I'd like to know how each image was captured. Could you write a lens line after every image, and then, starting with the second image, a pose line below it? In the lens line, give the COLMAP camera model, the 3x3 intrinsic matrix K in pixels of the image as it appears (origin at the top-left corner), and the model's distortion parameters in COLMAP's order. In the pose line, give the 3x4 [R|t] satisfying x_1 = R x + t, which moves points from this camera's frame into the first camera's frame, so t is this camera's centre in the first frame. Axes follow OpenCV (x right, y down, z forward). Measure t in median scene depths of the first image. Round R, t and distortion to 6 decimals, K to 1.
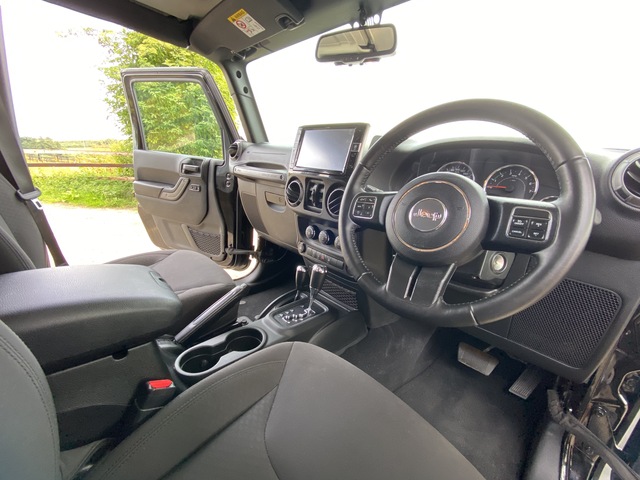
lens RADIAL K [[259.5, 0, 320.0], [0, 259.5, 240.0], [0, 0, 1]] dist [0.035049, -0.023850]
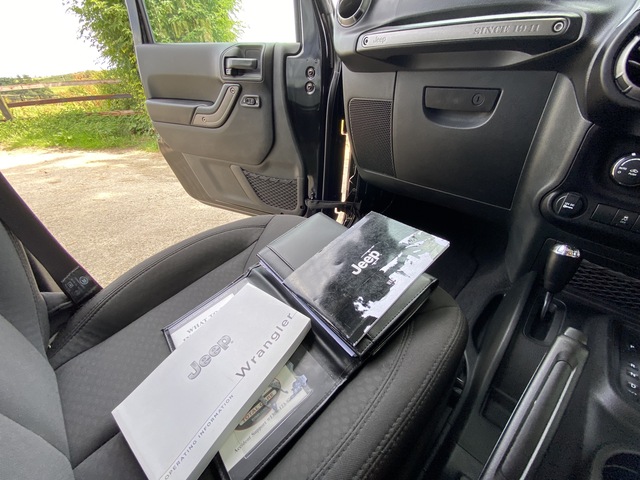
lens RADIAL K [[259.5, 0, 320.0], [0, 259.5, 240.0], [0, 0, 1]] dist [0.035049, -0.023850]
pose [[0.998568, -0.043388, -0.031283, -0.296722], [0.049728, 0.968463, 0.244144, -0.027841], [0.019704, -0.245350, 0.969234, 0.318293]]
